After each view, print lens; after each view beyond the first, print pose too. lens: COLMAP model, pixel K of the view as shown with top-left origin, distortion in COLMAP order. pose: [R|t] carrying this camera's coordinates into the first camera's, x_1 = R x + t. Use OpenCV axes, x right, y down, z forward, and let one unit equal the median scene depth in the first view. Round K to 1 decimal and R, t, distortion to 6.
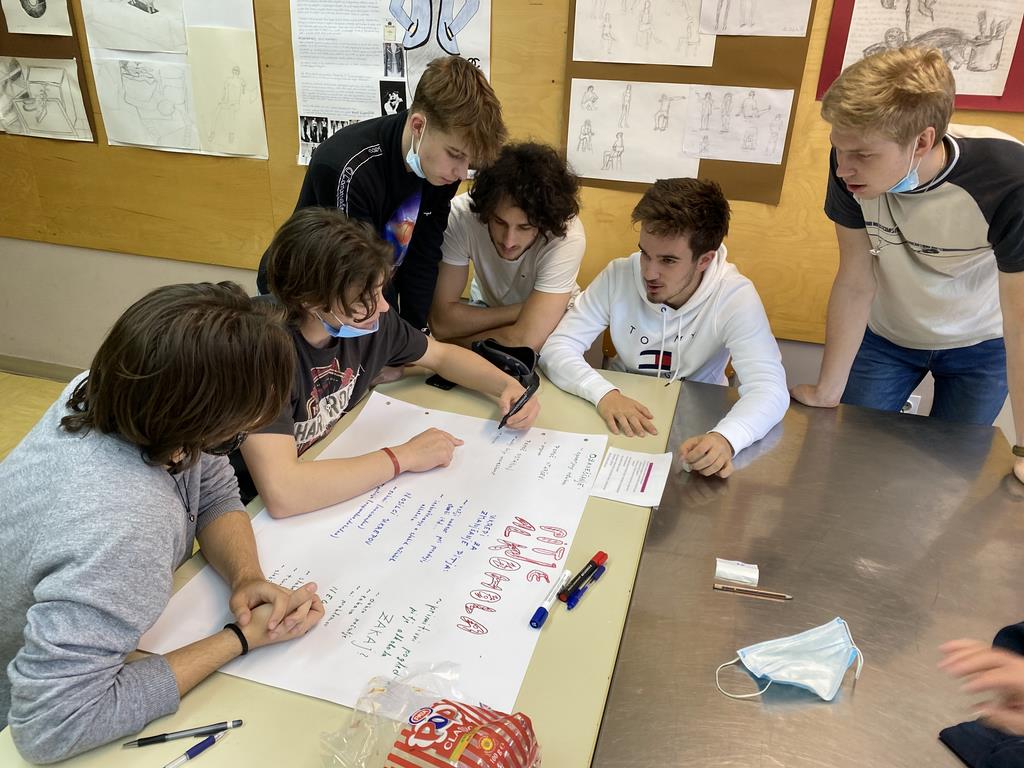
lens RADIAL K [[776.5, 0, 512.1], [0, 776.5, 383.9], [0, 0, 1]] dist [0.009646, 0.003536]
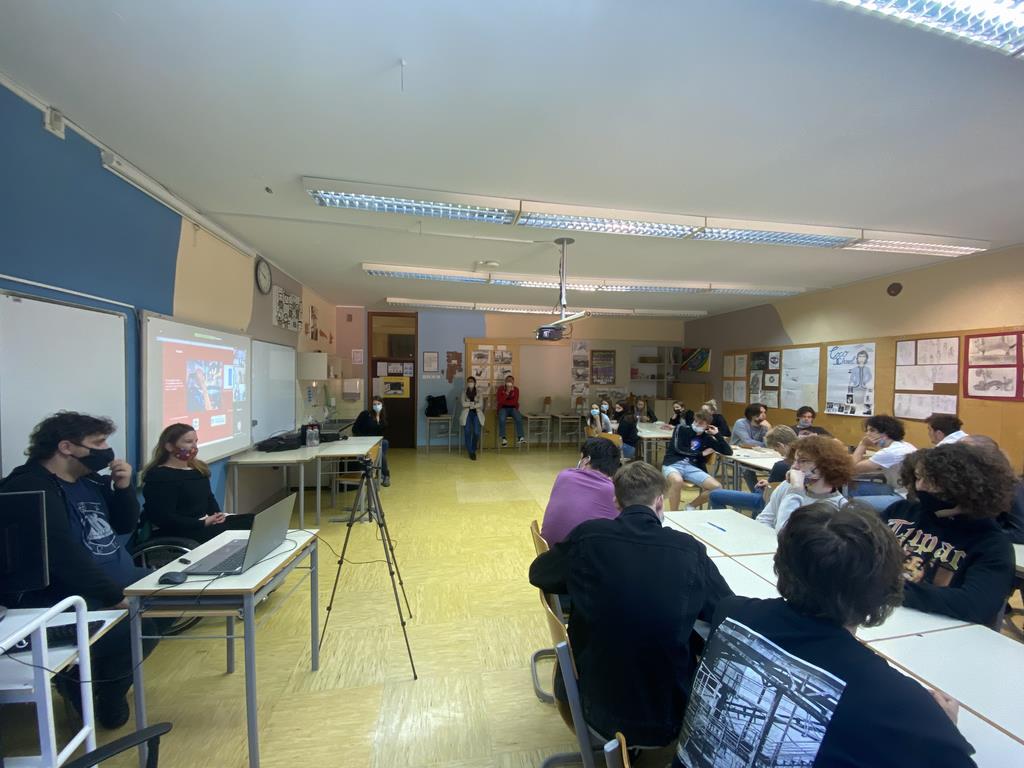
lens RADIAL K [[412.1, 0, 511.2], [0, 412.1, 389.3], [0, 0, 1]] dist [-0.000072, -0.000005]
pose [[0.434250, -0.001514, -0.900791, 1.100377], [-0.378745, 0.907004, -0.184109, 0.722148], [0.817300, 0.421120, 0.393293, -1.455128]]
